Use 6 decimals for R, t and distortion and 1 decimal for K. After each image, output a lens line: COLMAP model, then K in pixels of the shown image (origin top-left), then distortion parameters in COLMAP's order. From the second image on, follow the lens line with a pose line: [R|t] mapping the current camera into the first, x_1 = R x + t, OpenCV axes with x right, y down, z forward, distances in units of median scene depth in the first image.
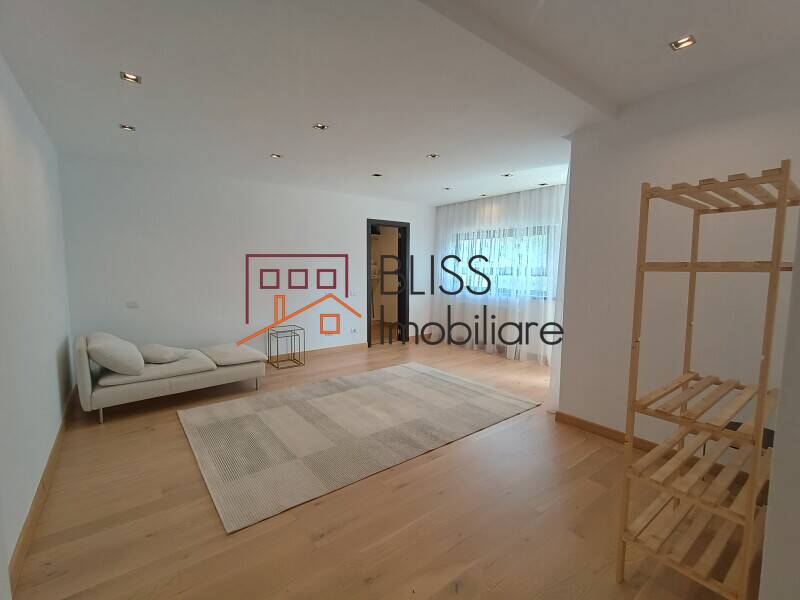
lens RADIAL K [[362.2, 0, 400.0], [0, 362.2, 300.0], [0, 0, 1]] dist [0.001802, 0.000360]
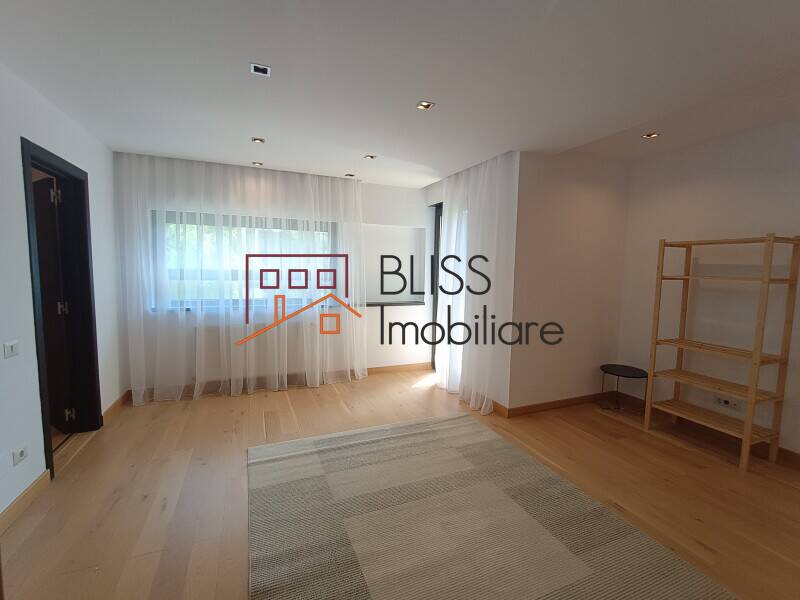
lens RADIAL K [[362.2, 0, 400.0], [0, 362.2, 300.0], [0, 0, 1]] dist [0.001802, 0.000360]
pose [[0.262904, -0.087722, 0.960826, -0.384395], [0.071142, 0.994910, 0.071368, -0.067185], [-0.962196, 0.049593, 0.267806, 0.592363]]
